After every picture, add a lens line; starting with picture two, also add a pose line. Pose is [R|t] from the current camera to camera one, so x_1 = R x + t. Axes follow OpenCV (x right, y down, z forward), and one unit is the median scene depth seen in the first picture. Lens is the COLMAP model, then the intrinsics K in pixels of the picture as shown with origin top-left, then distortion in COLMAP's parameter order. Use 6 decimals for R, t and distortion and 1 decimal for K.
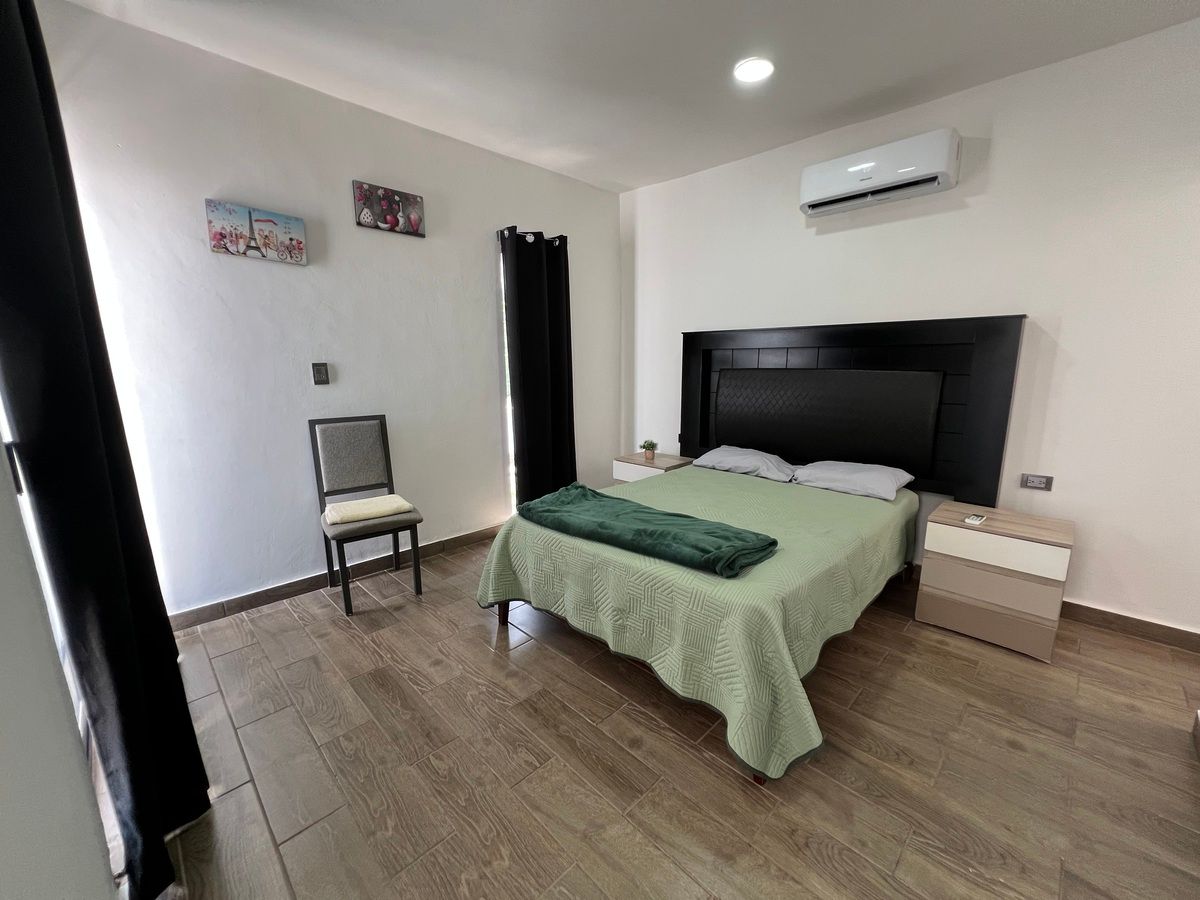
lens RADIAL K [[484.8, 0, 604.9], [0, 484.8, 453.4], [0, 0, 1]] dist [-0.001817, 0.000475]
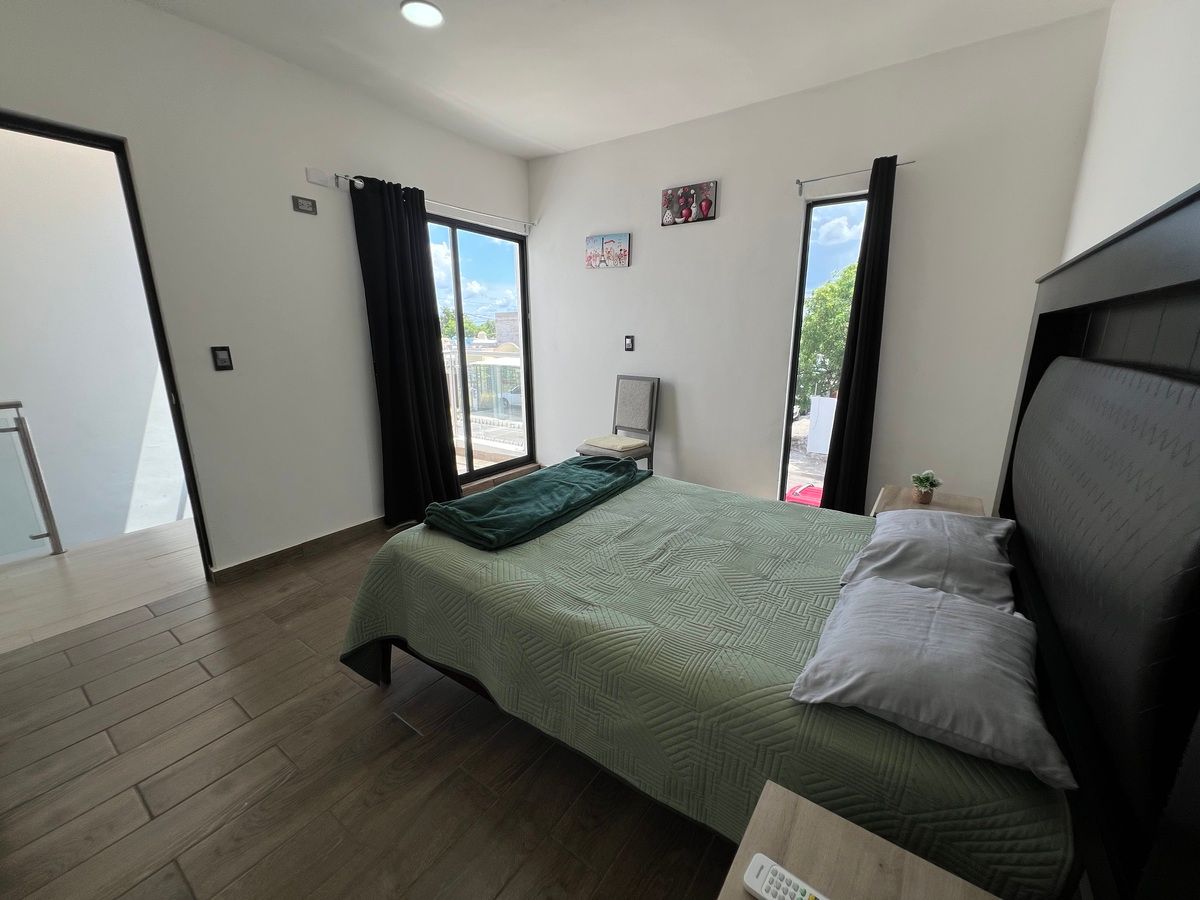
lens RADIAL K [[484.8, 0, 603.0], [0, 484.8, 453.0], [0, 0, 1]] dist [-0.001817, 0.000475]
pose [[0.165702, 0.248466, -0.954362, 0.894903], [-0.183966, 0.958541, 0.217613, -0.164140], [0.968865, 0.139511, 0.204541, 0.736362]]
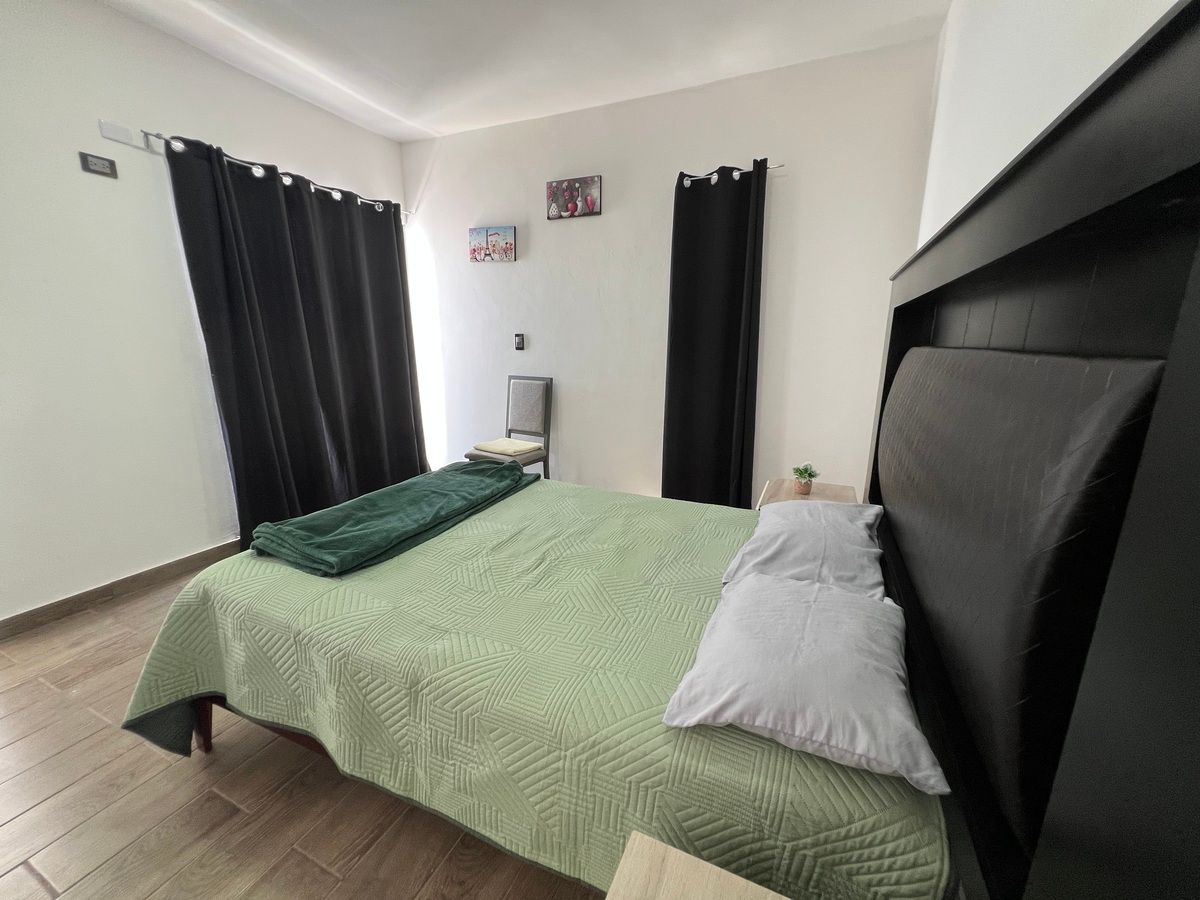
lens RADIAL K [[484.8, 0, 604.6], [0, 484.8, 451.4], [0, 0, 1]] dist [-0.001817, 0.000475]
pose [[0.346238, 0.225145, -0.910730, 0.848885], [-0.185266, 0.968067, 0.168886, -0.152668], [0.919672, 0.110252, 0.376893, 0.804144]]
